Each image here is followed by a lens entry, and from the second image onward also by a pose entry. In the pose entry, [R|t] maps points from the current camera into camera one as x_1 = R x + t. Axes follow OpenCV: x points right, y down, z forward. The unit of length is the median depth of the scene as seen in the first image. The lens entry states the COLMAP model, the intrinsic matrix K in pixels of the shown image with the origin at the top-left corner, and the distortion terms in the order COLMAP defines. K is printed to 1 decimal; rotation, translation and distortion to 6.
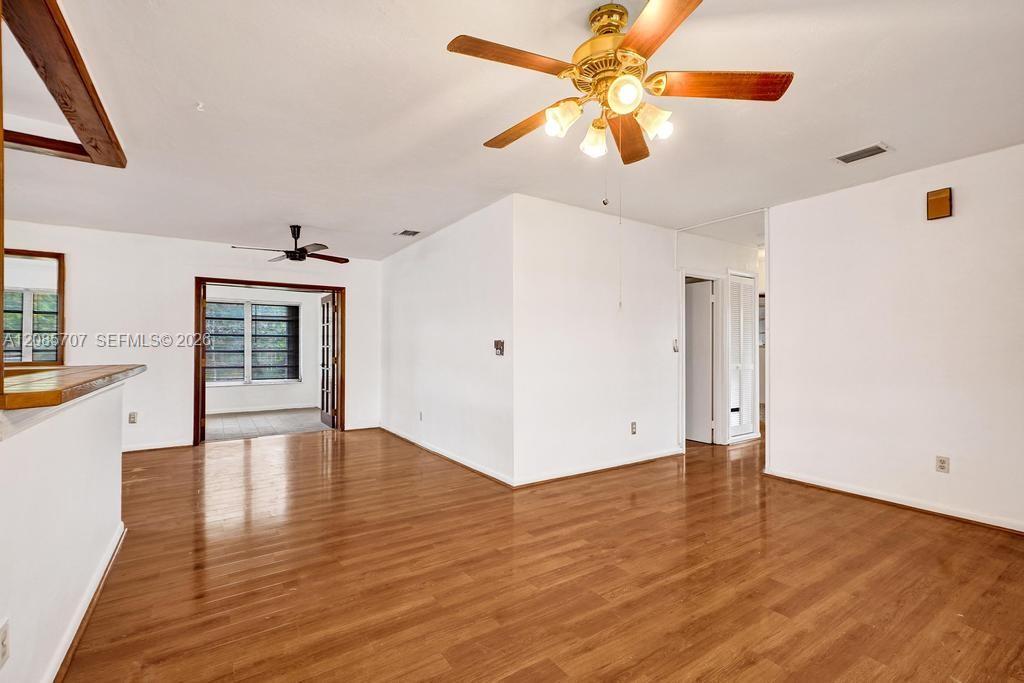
lens RADIAL K [[456.4, 0, 513.2], [0, 456.4, 342.0], [0, 0, 1]] dist [0.004499, -0.001074]
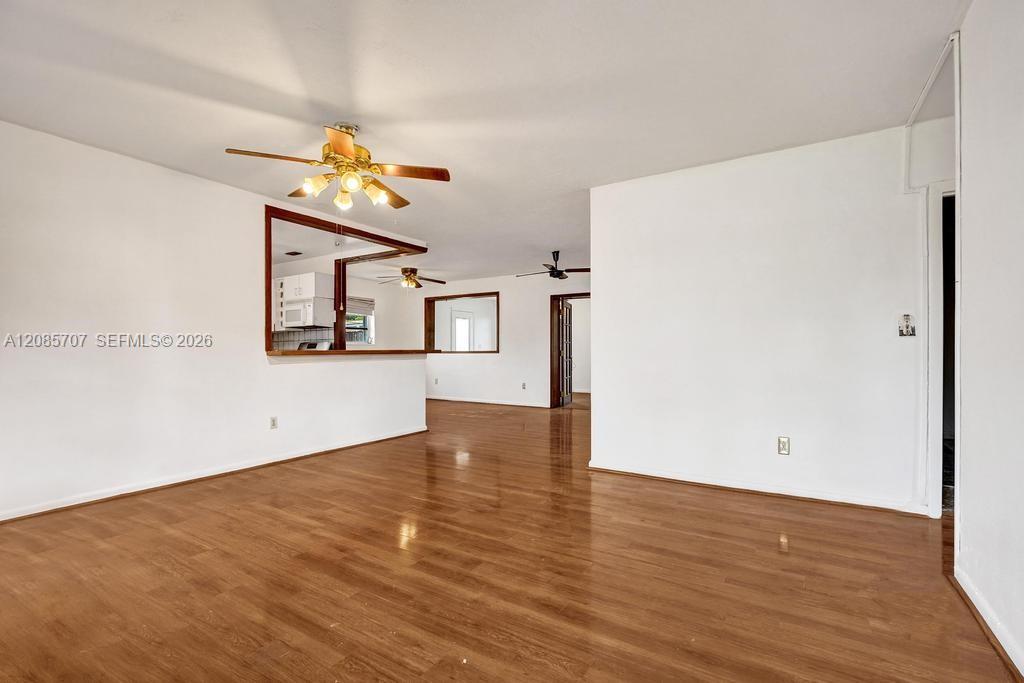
lens RADIAL K [[456.4, 0, 511.9], [0, 456.4, 347.7], [0, 0, 1]] dist [0.004499, -0.001074]
pose [[0.402466, -0.006235, -0.915414, 1.449050], [0.025348, 0.999669, 0.004336, 0.043810], [0.915084, -0.024949, 0.402491, 0.645441]]
